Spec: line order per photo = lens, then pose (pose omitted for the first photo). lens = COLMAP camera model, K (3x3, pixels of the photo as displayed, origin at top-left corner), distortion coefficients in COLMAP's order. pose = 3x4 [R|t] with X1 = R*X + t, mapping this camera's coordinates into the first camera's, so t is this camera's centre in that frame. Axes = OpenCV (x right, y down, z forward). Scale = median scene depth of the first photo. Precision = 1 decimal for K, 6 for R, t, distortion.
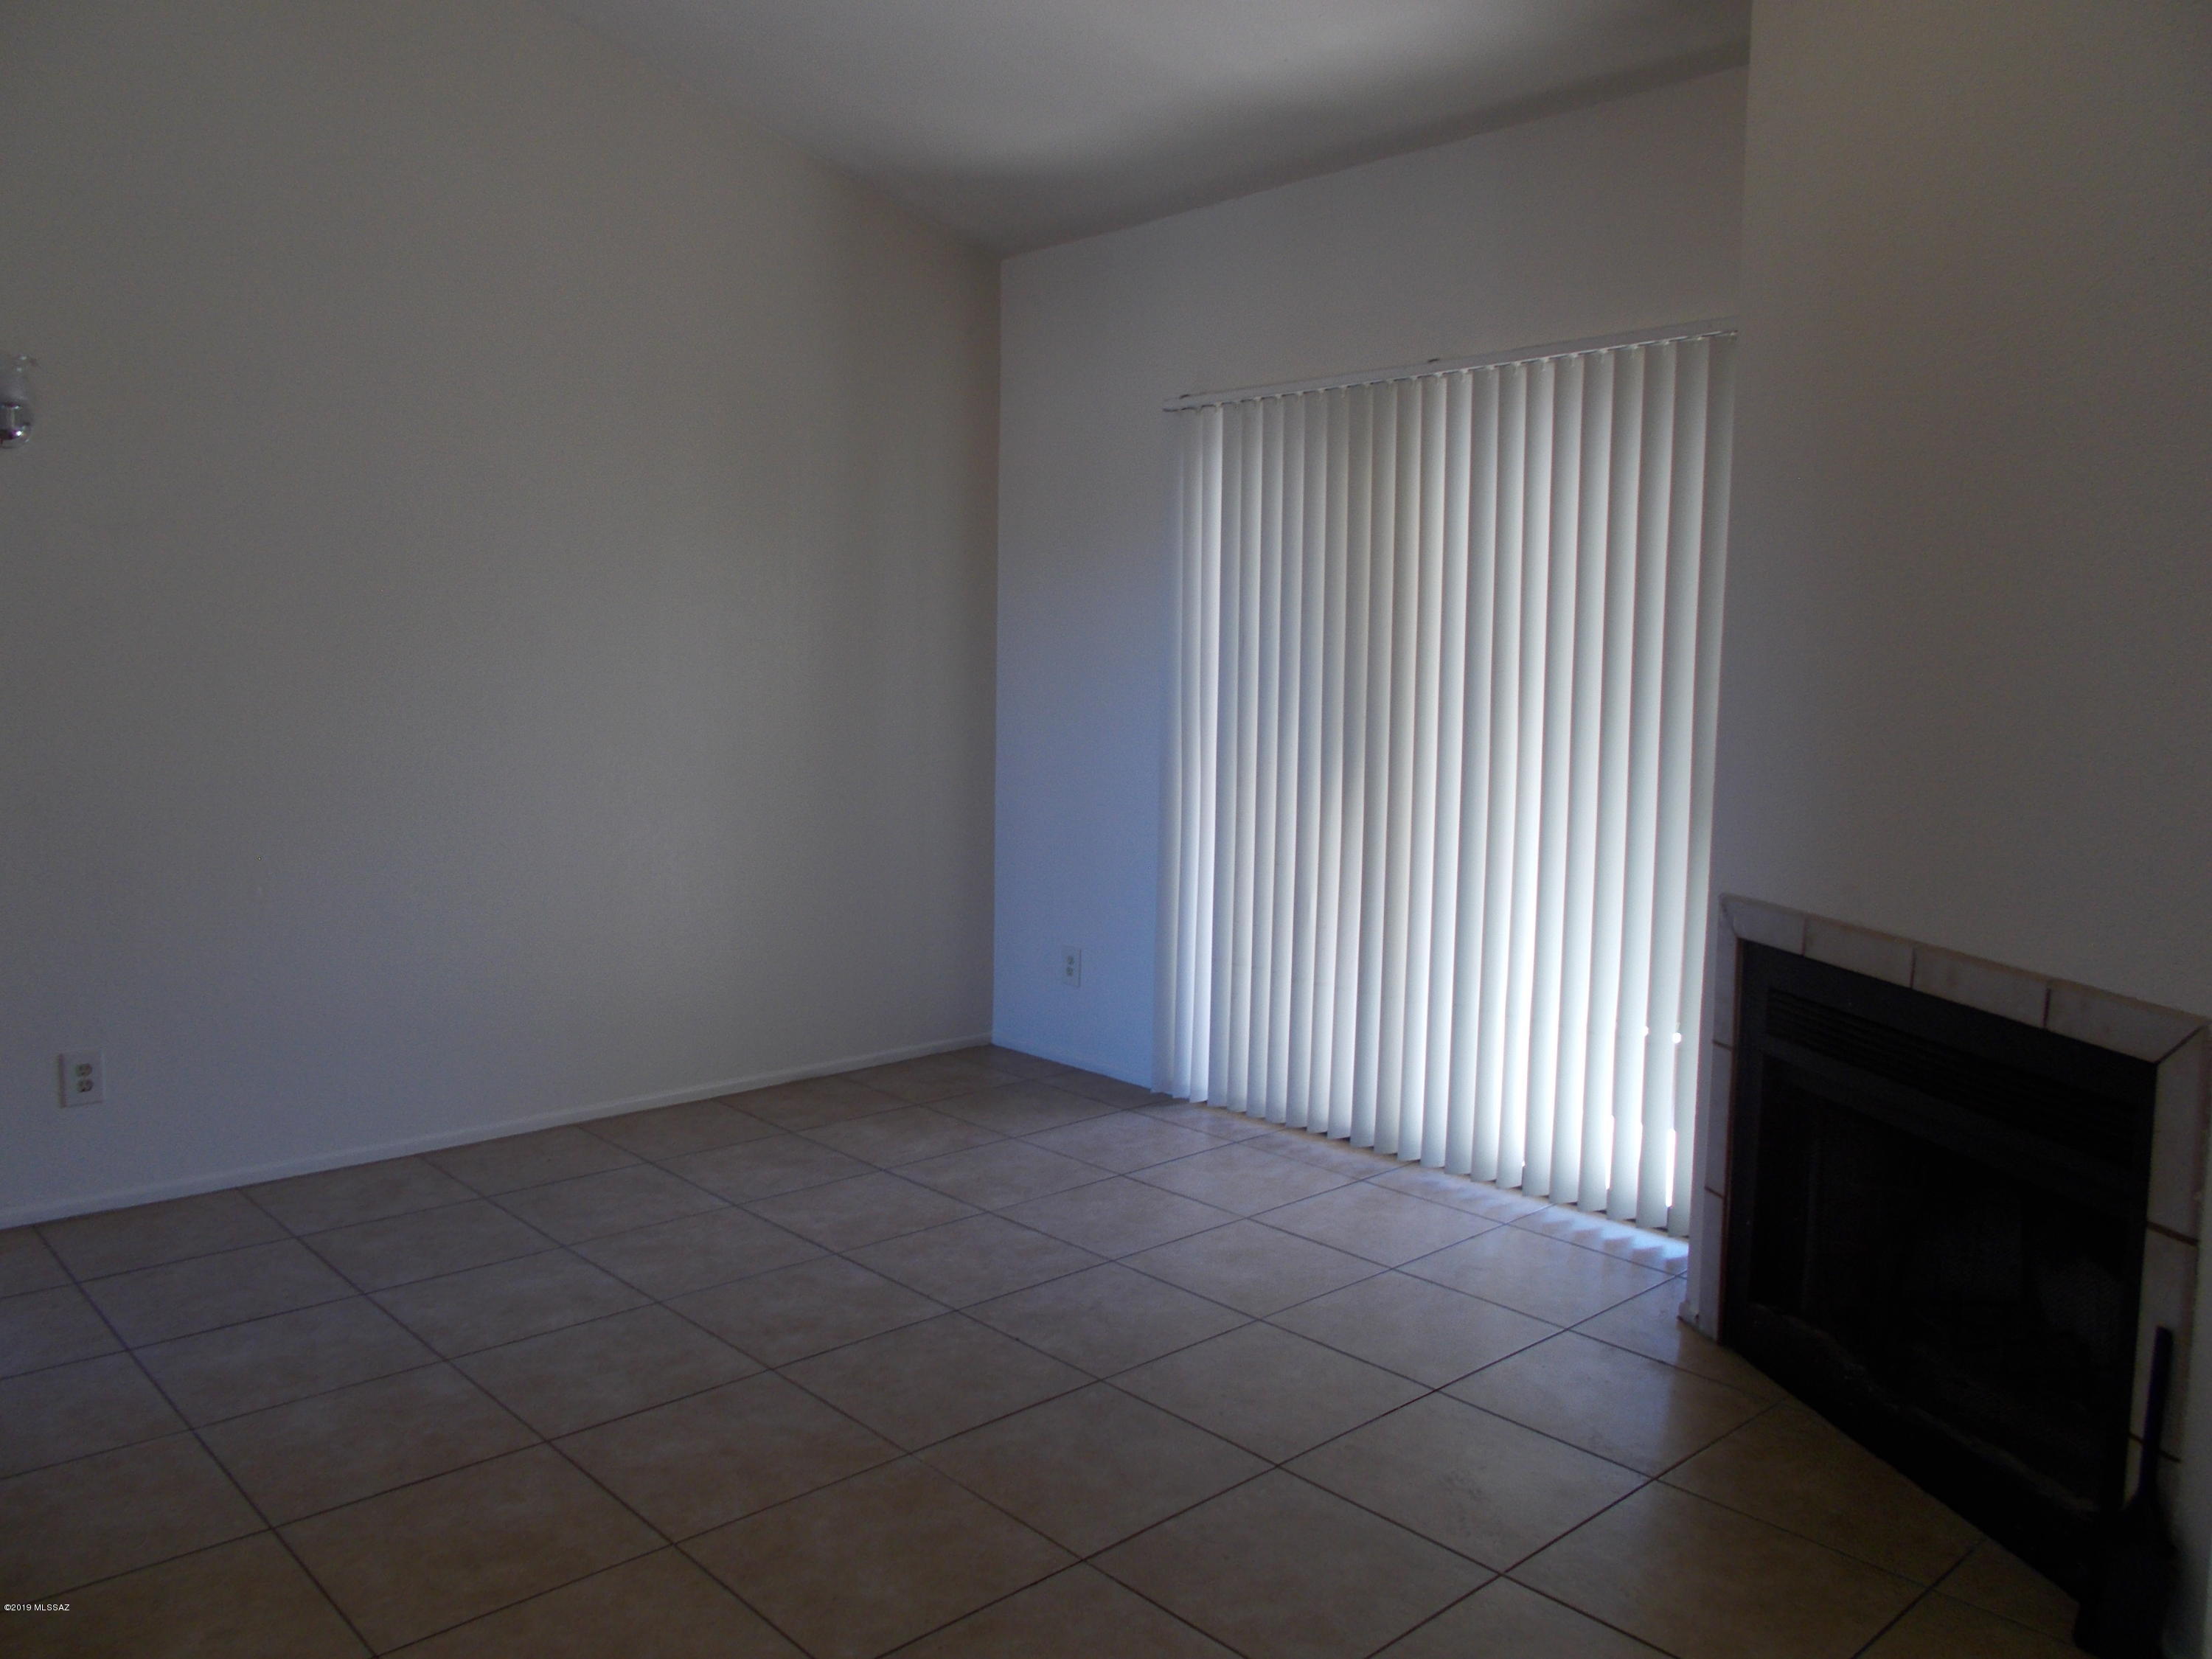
lens RADIAL K [[1680.9, 0, 1106.0], [0, 1680.9, 829.5], [0, 0, 1]] dist [-0.000200, 0.004304]
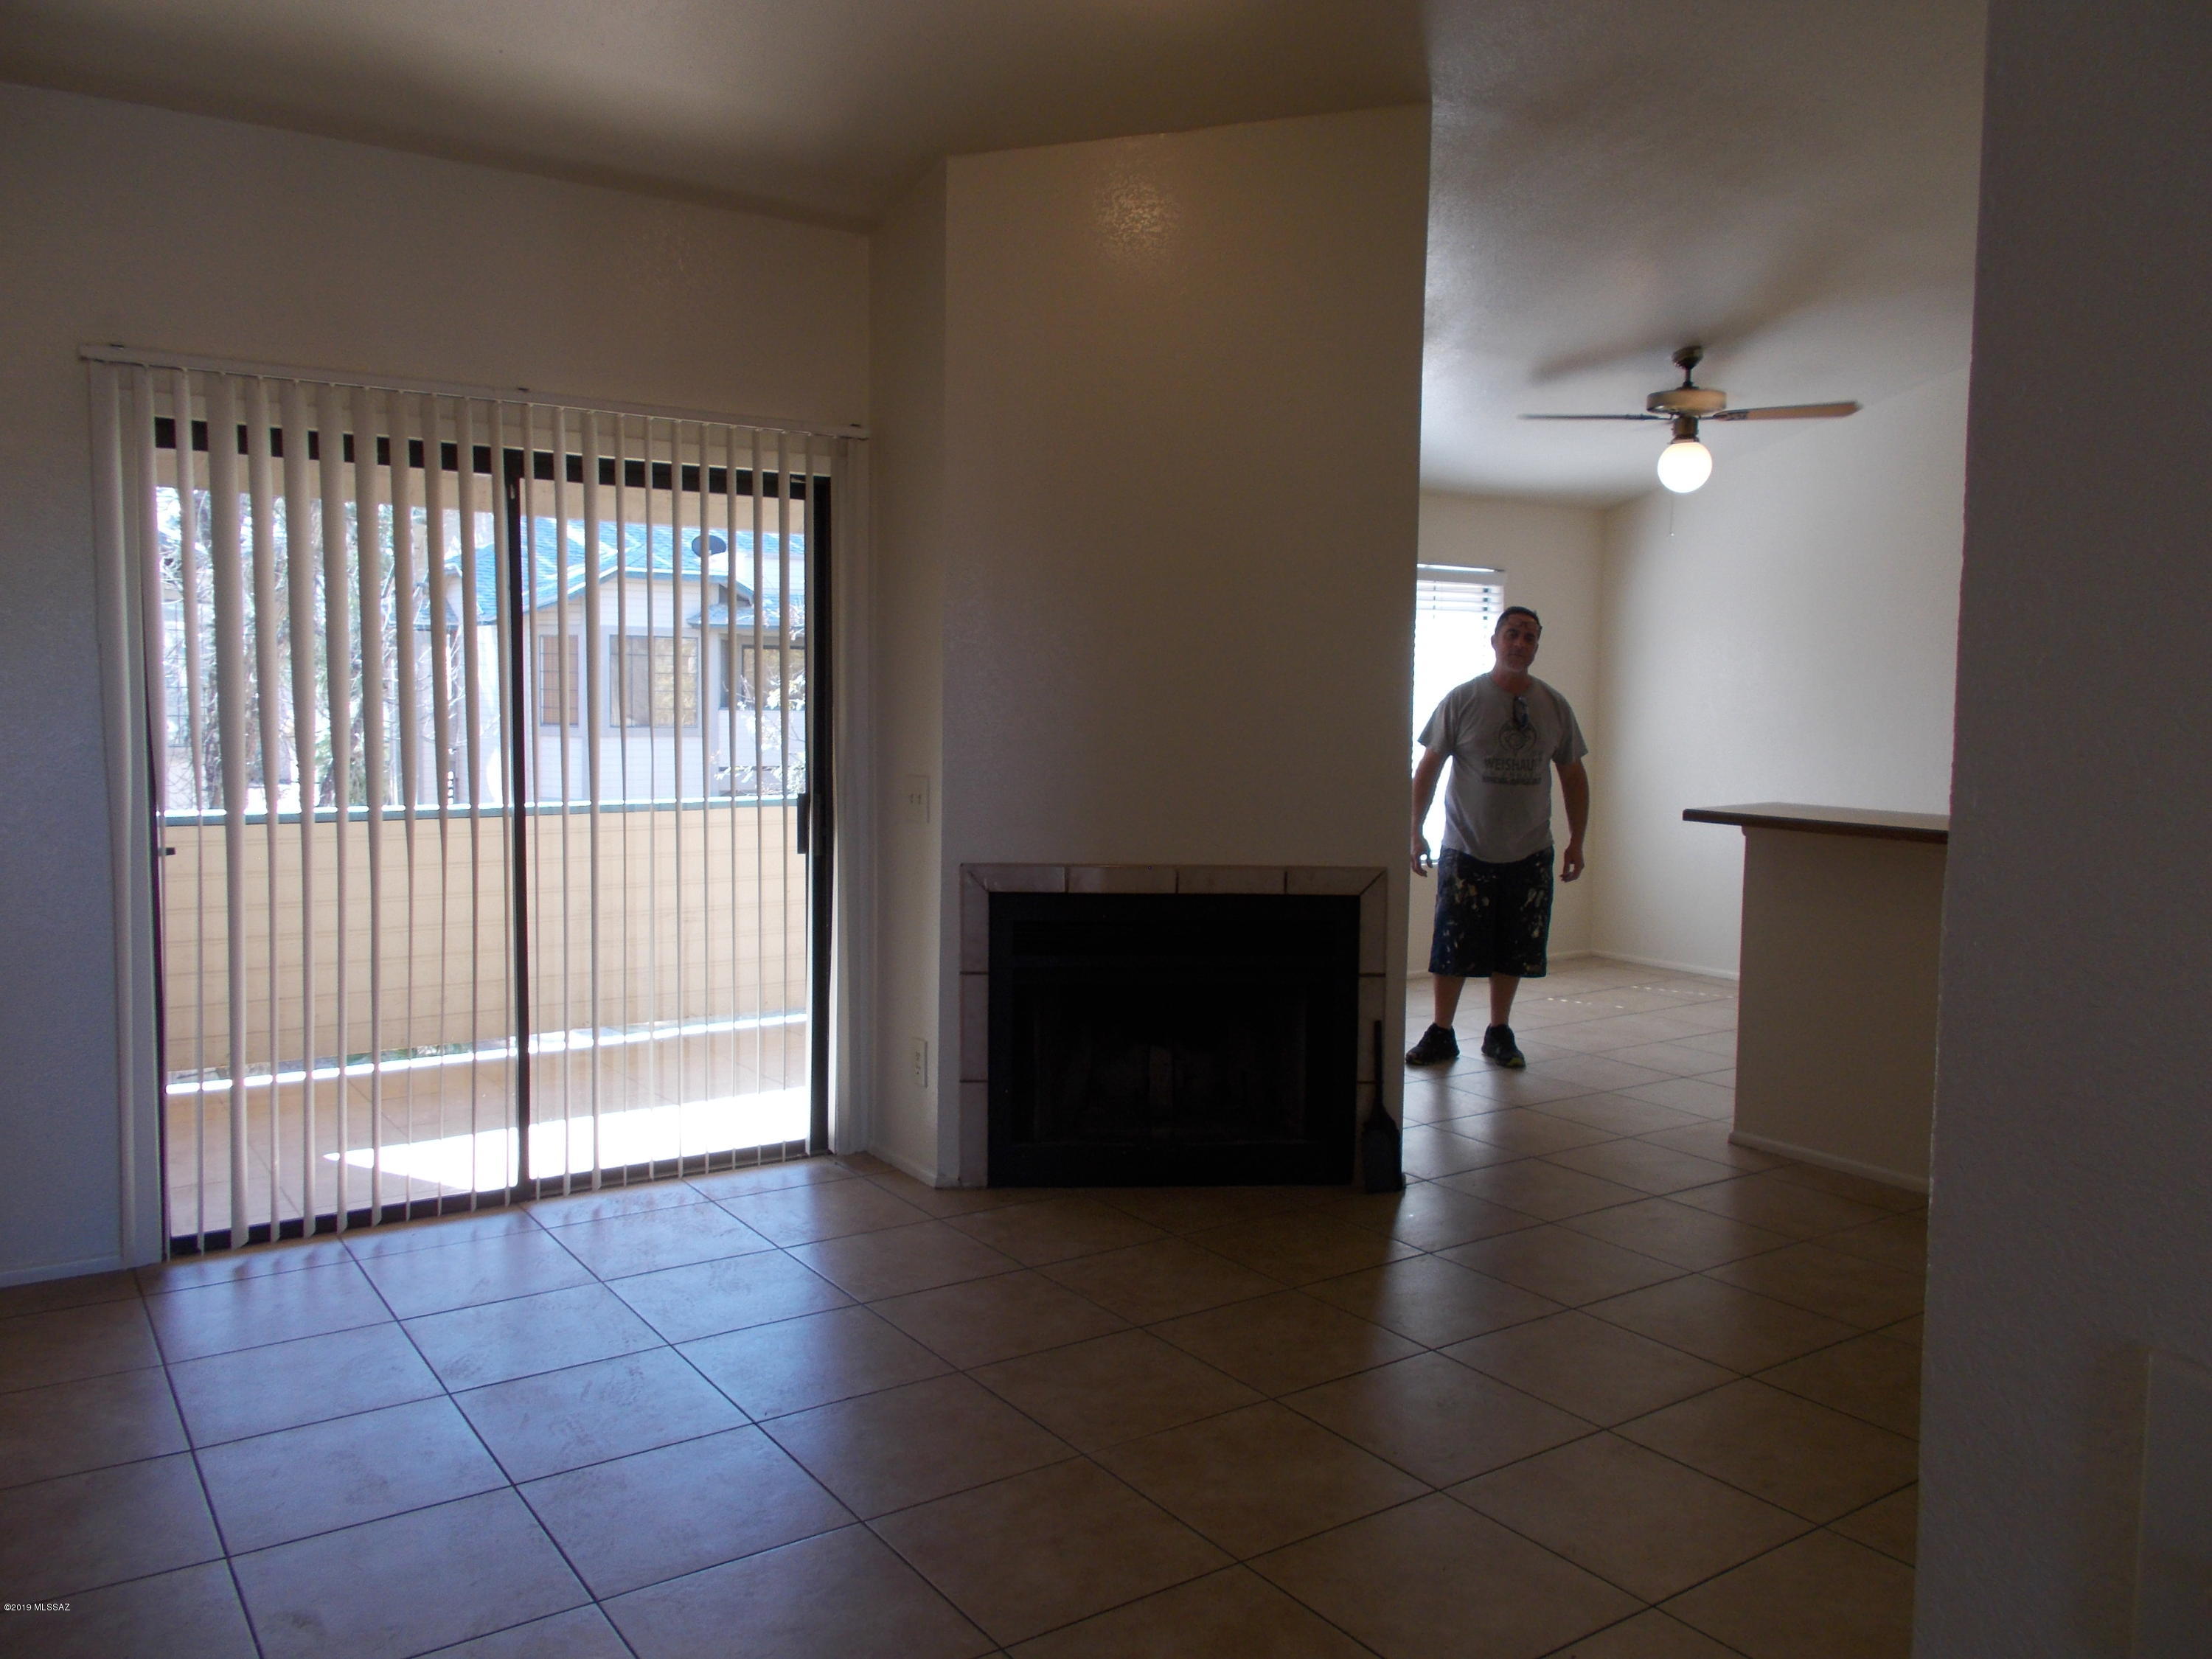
lens RADIAL K [[1680.9, 0, 1106.0], [0, 1680.9, 829.5], [0, 0, 1]] dist [-0.000200, 0.004304]
pose [[0.126463, -0.089767, 0.987901, -1.159150], [0.087888, 0.992994, 0.078979, -0.104344], [-0.988070, 0.076837, 0.133467, 0.840476]]
